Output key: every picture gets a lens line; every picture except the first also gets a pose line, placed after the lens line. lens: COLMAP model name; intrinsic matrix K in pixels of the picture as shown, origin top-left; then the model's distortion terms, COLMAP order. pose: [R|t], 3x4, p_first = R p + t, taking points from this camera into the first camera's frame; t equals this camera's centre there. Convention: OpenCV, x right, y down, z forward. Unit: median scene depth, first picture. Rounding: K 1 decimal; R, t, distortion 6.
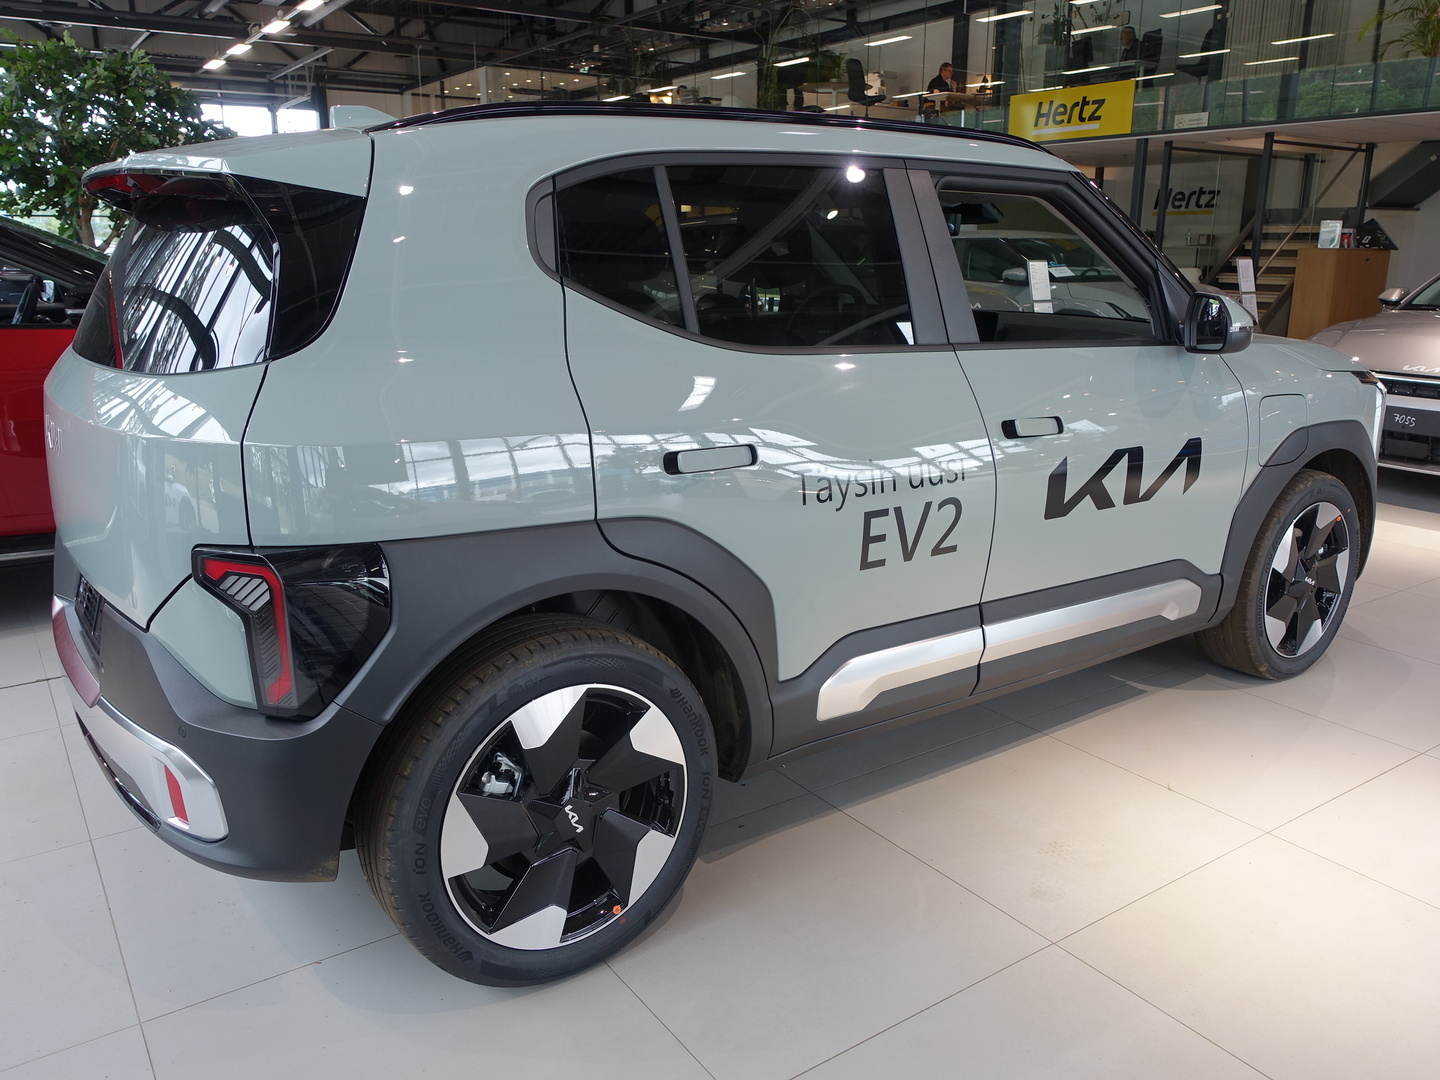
lens RADIAL K [[1122.3, 0, 720.0], [0, 1122.3, 540.0], [0, 0, 1]] dist [-0.000668, 0.000850]
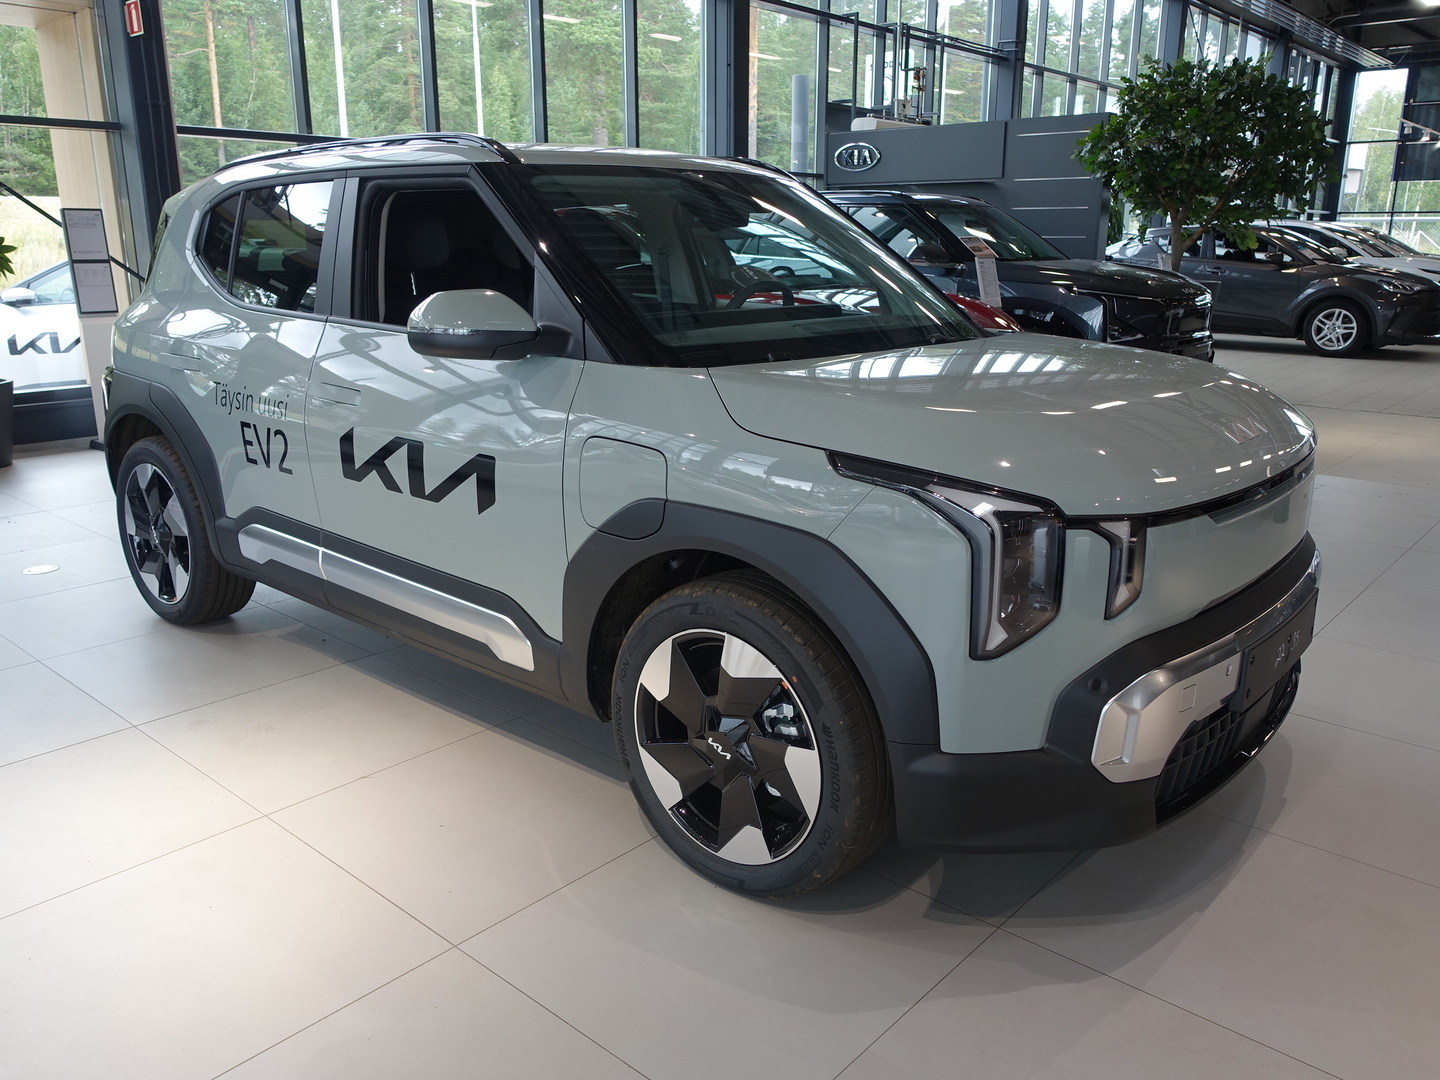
lens RADIAL K [[1122.3, 0, 720.0], [0, 1122.3, 540.0], [0, 0, 1]] dist [-0.000668, 0.000850]
pose [[0.242627, 0.254950, -0.936019, 1.353679], [-0.245286, 0.949621, 0.195074, -0.252917], [0.938598, 0.182262, 0.292940, 0.956908]]
